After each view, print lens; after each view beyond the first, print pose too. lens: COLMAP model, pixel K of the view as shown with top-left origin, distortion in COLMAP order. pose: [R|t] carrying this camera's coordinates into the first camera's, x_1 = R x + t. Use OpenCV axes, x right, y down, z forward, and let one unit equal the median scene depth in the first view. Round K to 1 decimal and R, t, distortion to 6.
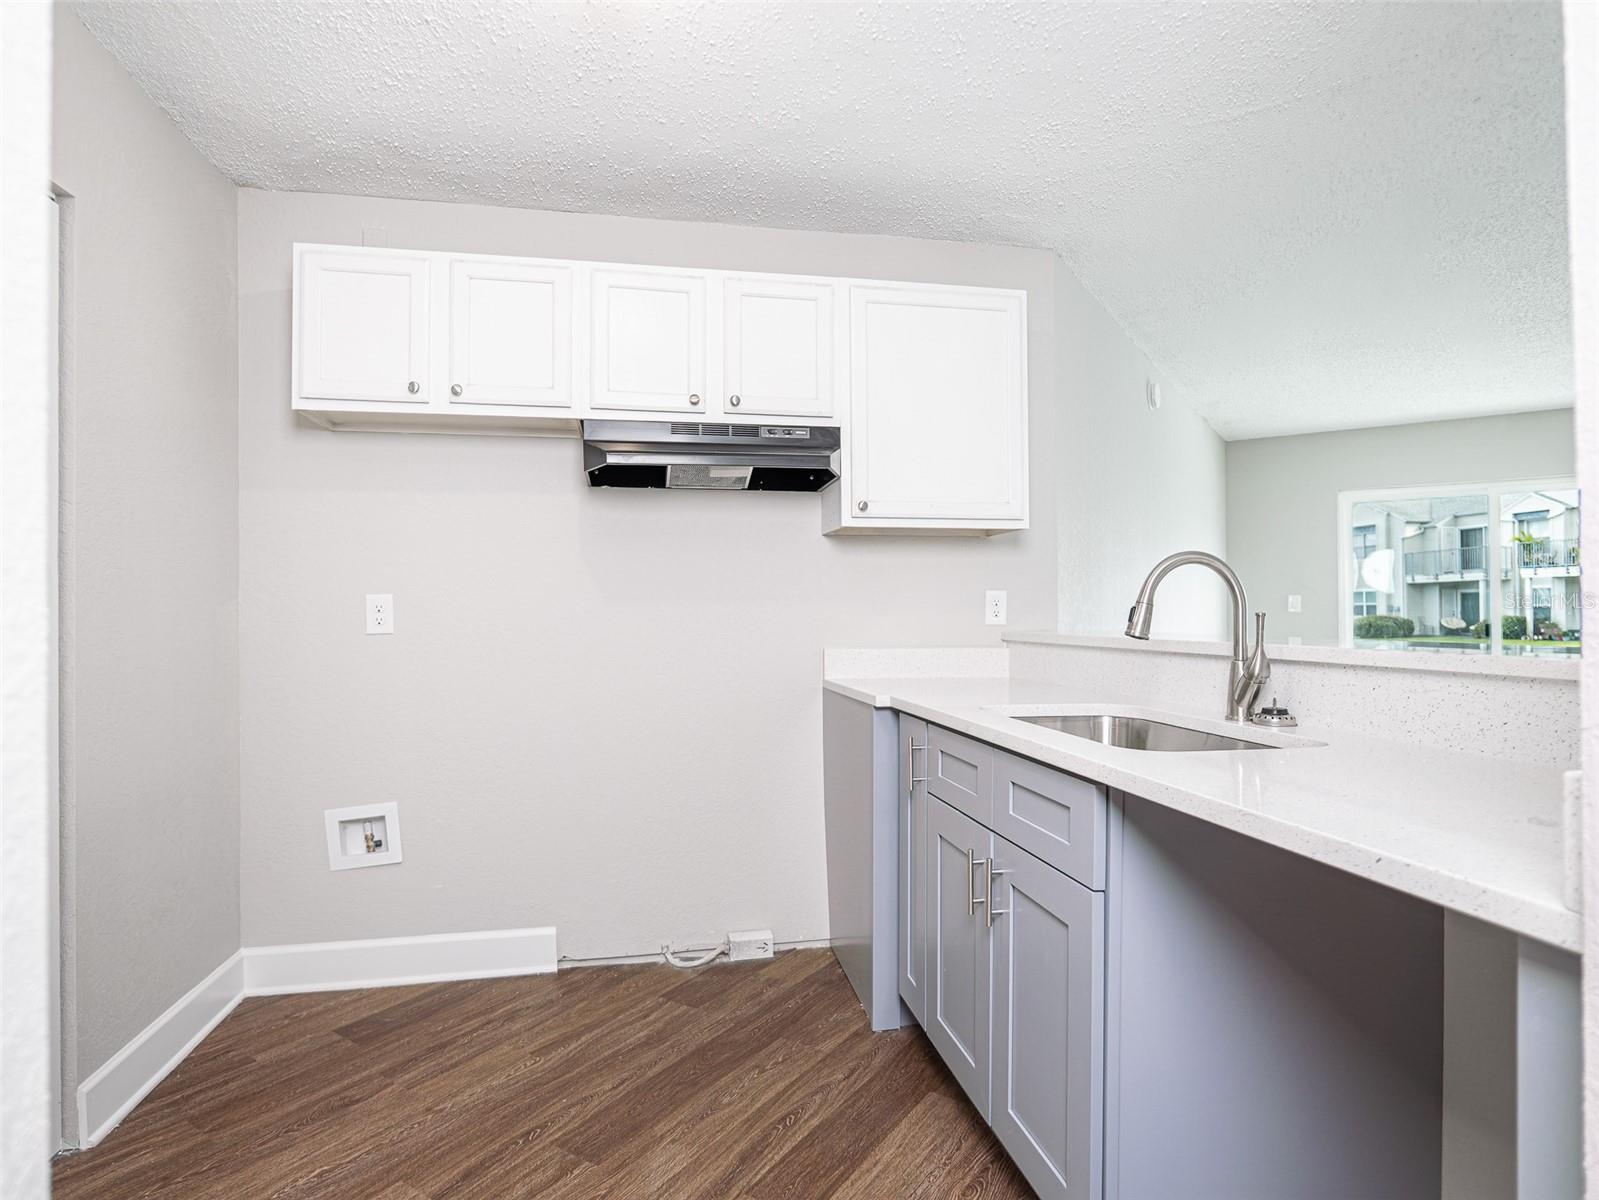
lens RADIAL K [[869.9, 0, 817.0], [0, 869.9, 598.4], [0, 0, 1]] dist [-0.010698, 0.002338]
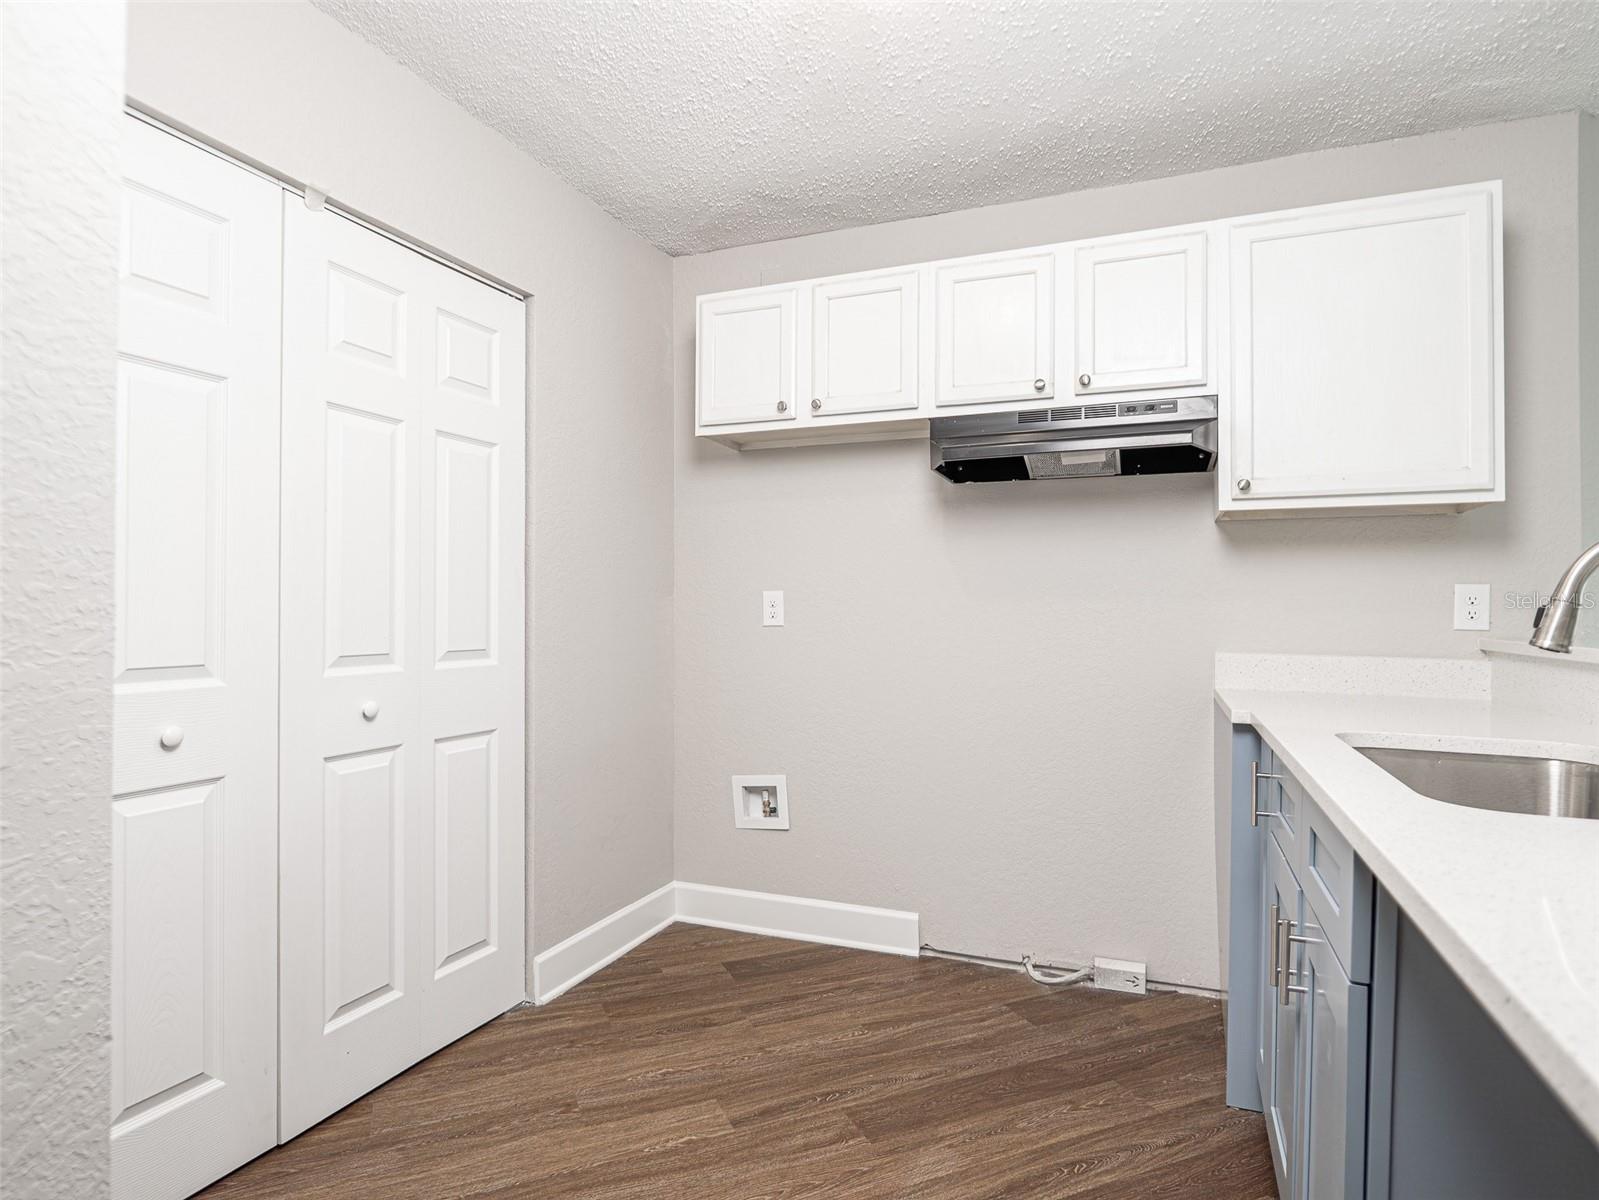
lens RADIAL K [[884.0, 0, 799.5], [0, 884.0, 600.0], [0, 0, 1]] dist [-0.013419, 0.003602]
pose [[0.839999, 0.003223, -0.542578, 0.174186], [-0.000446, 0.999986, 0.005249, 0.000990], [0.542587, -0.004167, 0.839989, 0.053711]]
